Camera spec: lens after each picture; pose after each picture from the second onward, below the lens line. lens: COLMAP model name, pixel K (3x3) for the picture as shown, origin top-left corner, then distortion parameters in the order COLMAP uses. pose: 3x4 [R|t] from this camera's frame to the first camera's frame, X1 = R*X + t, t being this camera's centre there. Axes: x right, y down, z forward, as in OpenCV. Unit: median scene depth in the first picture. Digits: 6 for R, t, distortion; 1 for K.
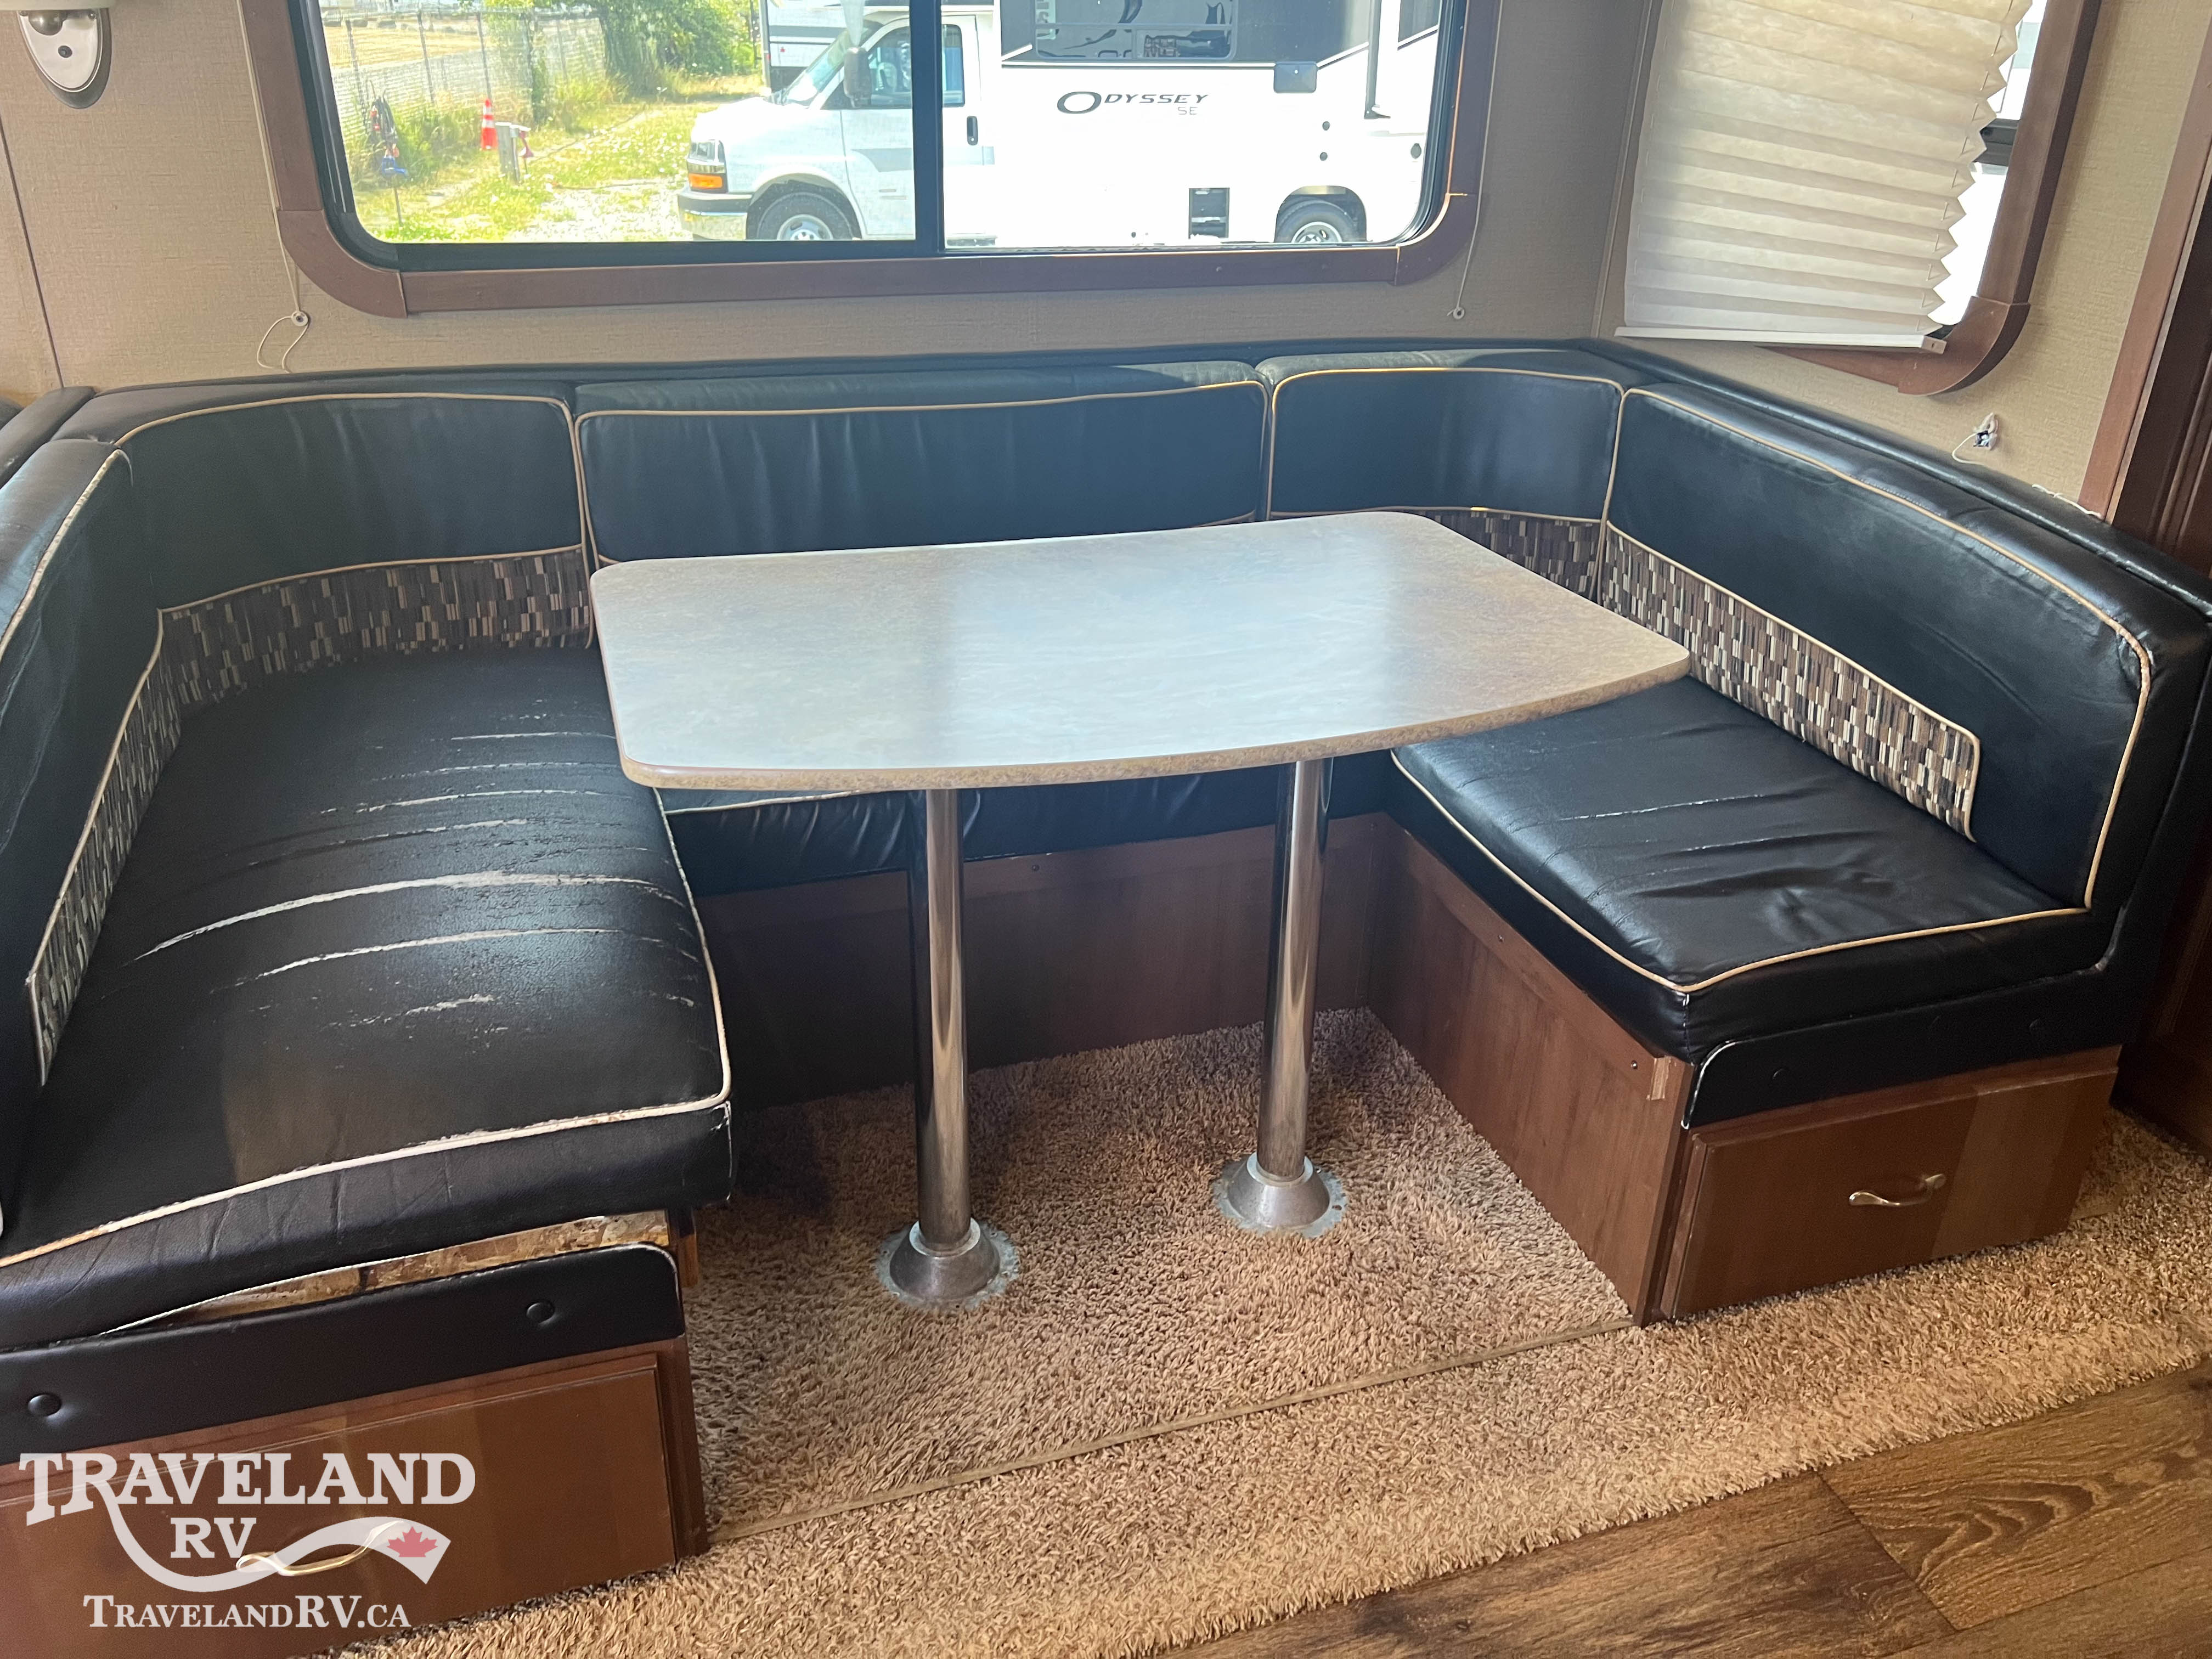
lens RADIAL K [[1671.2, 0, 1130.0], [0, 1671.2, 818.5], [0, 0, 1]] dist [0.037326, -0.040651]
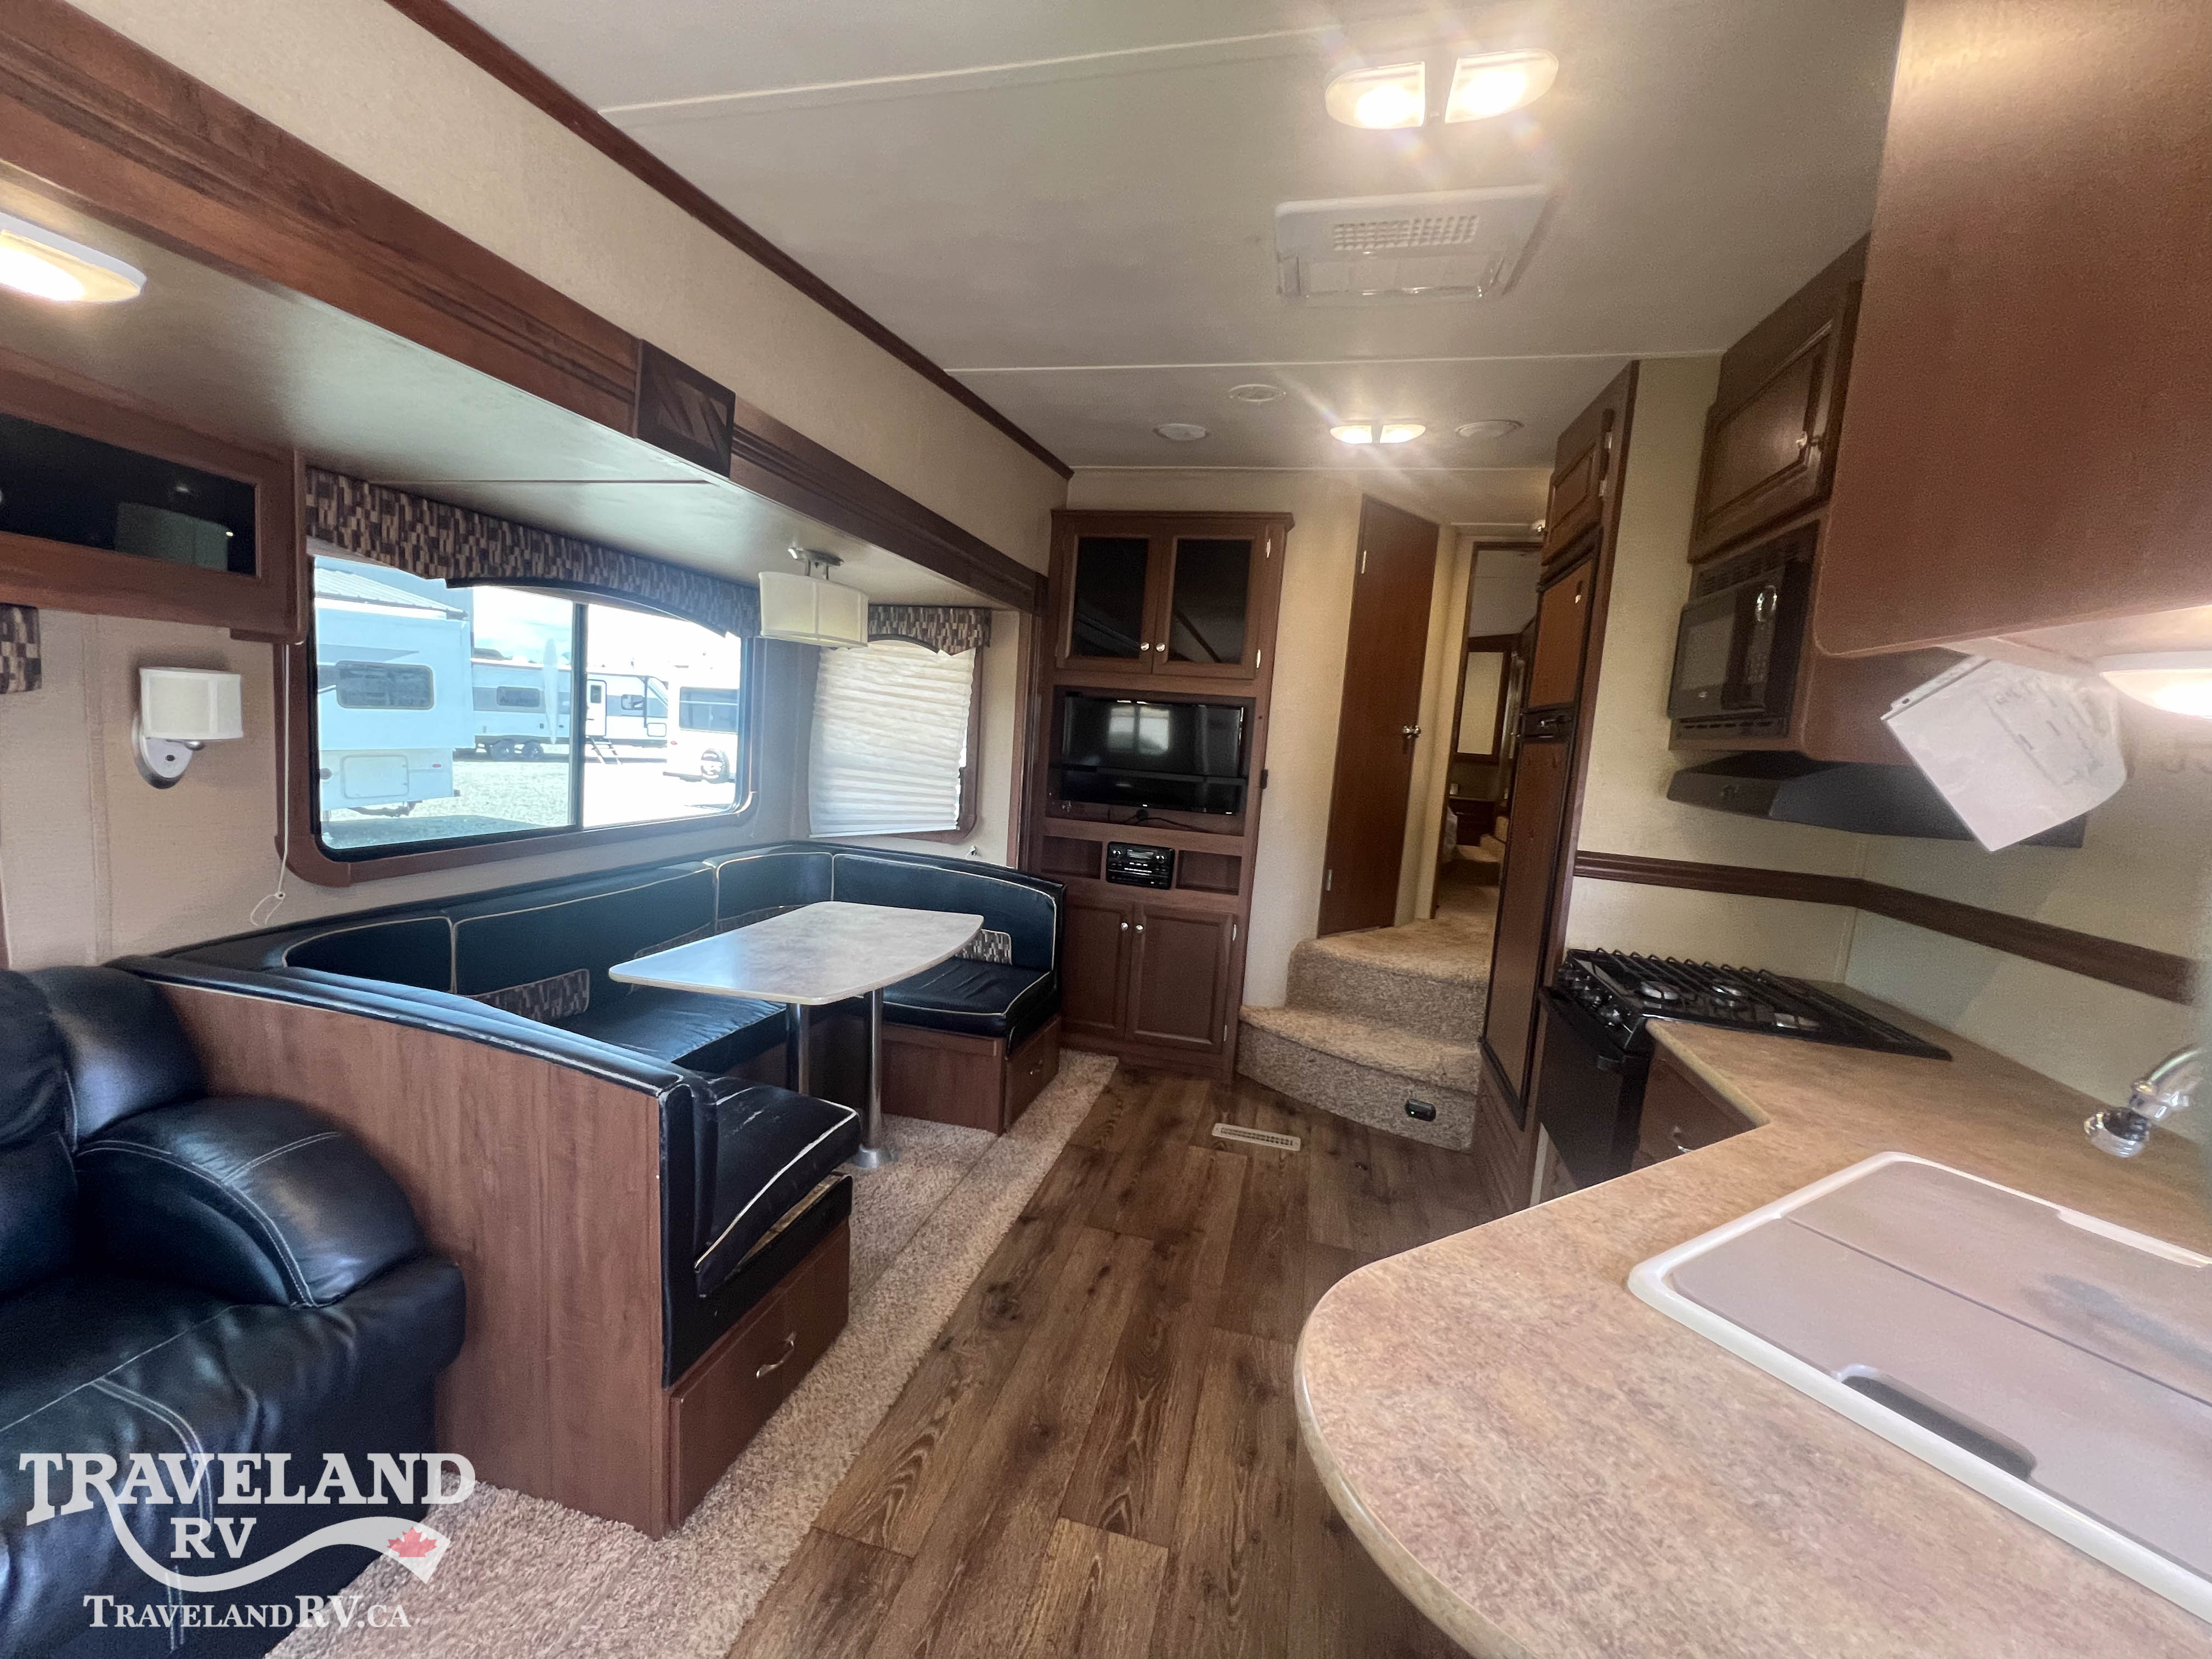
lens RADIAL K [[889.5, 0, 1102.6], [0, 889.5, 832.2], [0, 0, 1]] dist [0.001438, 0.000660]
pose [[0.546883, -0.088638, 0.832504, -0.780256], [0.318669, 0.941568, -0.109087, 0.013359], [-0.774189, 0.324951, 0.543173, -0.177883]]
